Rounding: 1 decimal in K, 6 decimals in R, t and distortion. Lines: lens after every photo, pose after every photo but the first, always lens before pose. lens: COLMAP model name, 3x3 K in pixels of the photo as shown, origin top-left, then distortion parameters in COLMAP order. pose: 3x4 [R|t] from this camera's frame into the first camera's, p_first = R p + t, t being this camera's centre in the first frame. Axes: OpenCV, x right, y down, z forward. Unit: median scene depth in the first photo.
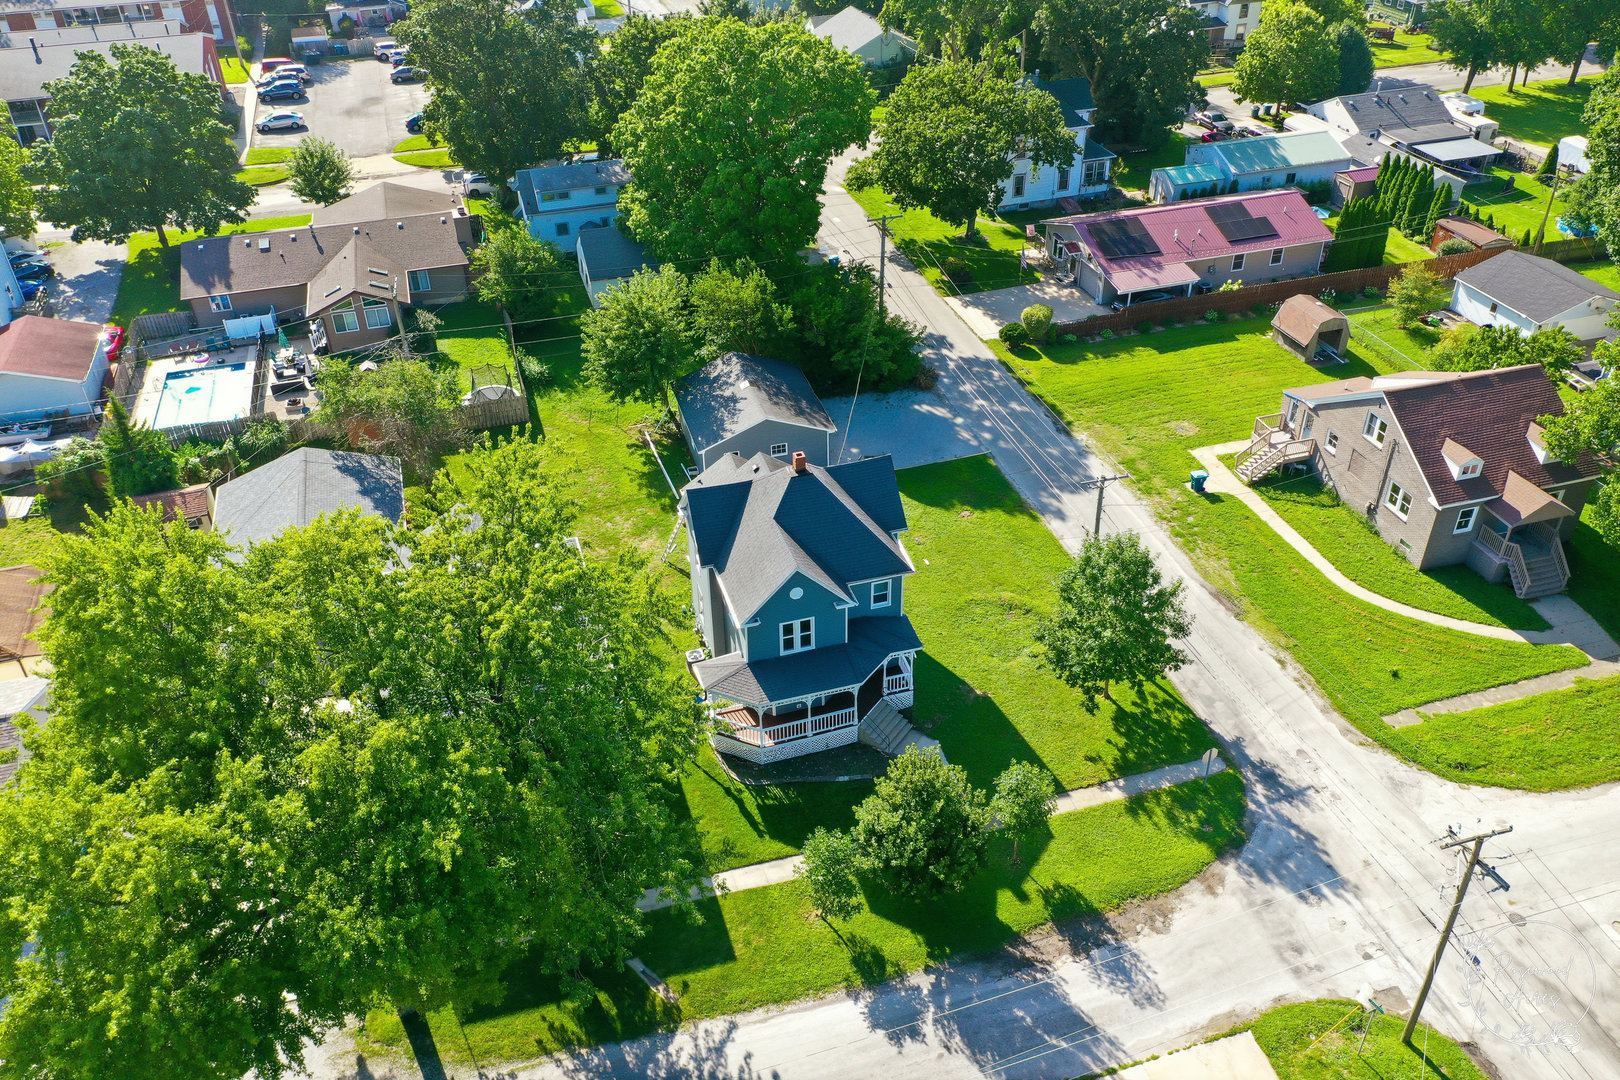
lens RADIAL K [[1324.6, 0, 810.0], [0, 1324.6, 540.0], [0, 0, 1]] dist [0.008299, 0.004965]
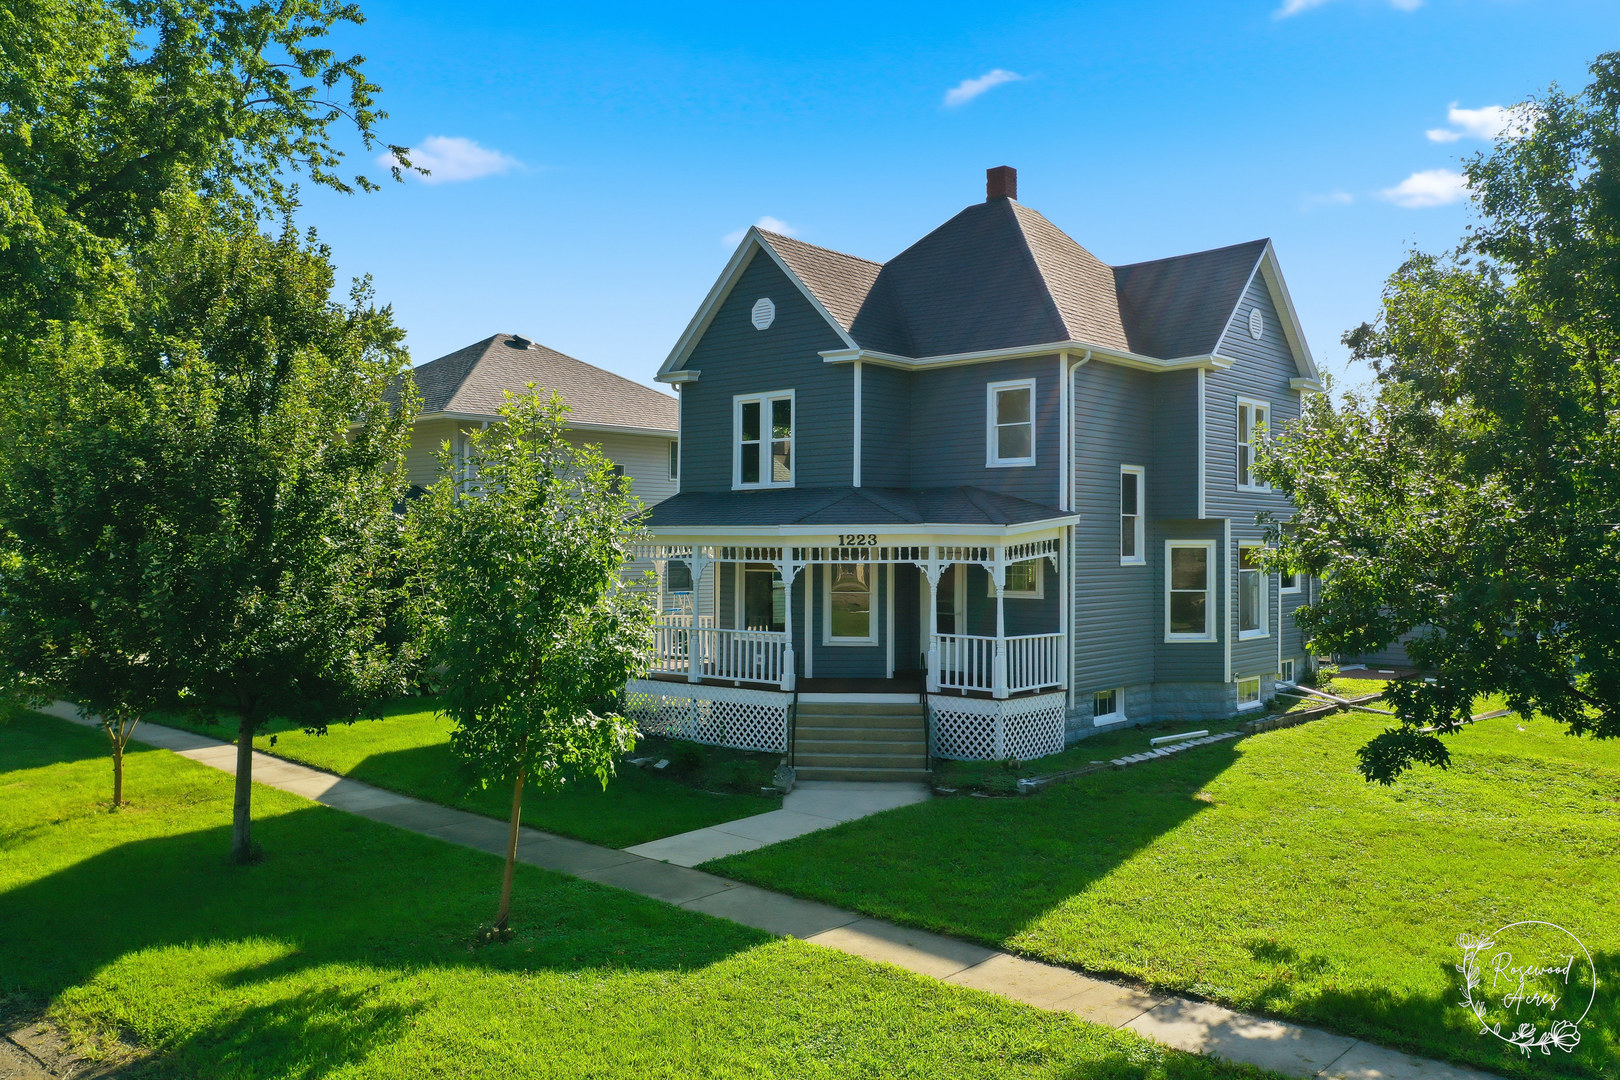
lens RADIAL K [[1324.6, 0, 810.0], [0, 1324.6, 540.0], [0, 0, 1]] dist [0.008299, 0.004965]
pose [[0.542520, 0.035444, -0.839295, 0.346581], [-0.487356, 0.827060, -0.280100, 0.207501], [0.684219, 0.560995, 0.465971, 0.838505]]
